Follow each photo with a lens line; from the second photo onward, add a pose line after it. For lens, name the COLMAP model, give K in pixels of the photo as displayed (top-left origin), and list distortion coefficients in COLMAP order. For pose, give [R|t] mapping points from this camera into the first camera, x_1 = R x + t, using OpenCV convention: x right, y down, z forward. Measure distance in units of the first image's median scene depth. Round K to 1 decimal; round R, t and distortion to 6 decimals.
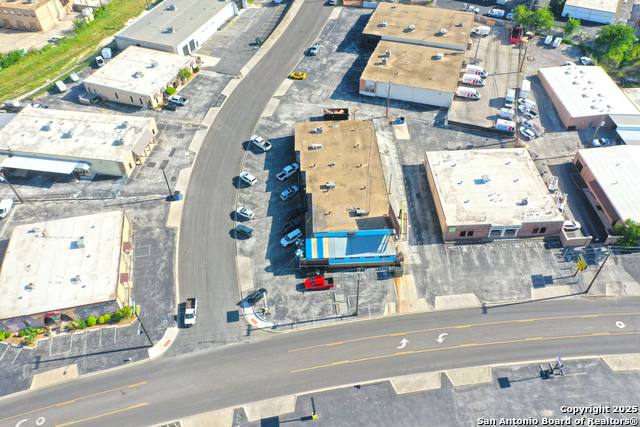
lens RADIAL K [[493.1, 0, 320.9], [0, 493.1, 225.2], [0, 0, 1]] dist [-0.004164, 0.000782]
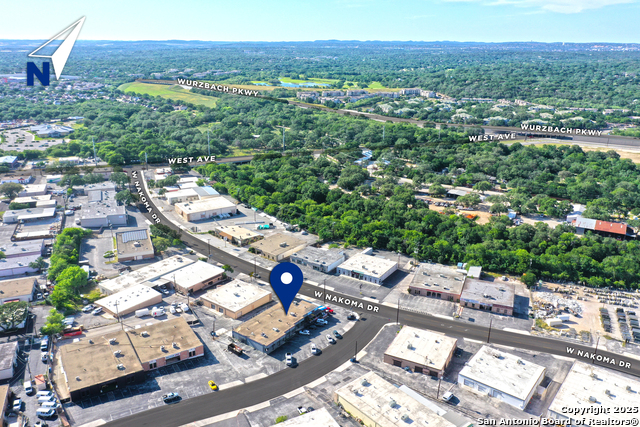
lens RADIAL K [[493.1, 0, 320.9], [0, 493.1, 225.2], [0, 0, 1]] dist [-0.004164, 0.000782]
pose [[-0.771820, -0.200042, 0.603554, -1.232561], [0.467654, 0.464538, 0.752000, -1.734875], [-0.430805, 0.862663, -0.264989, 1.187032]]
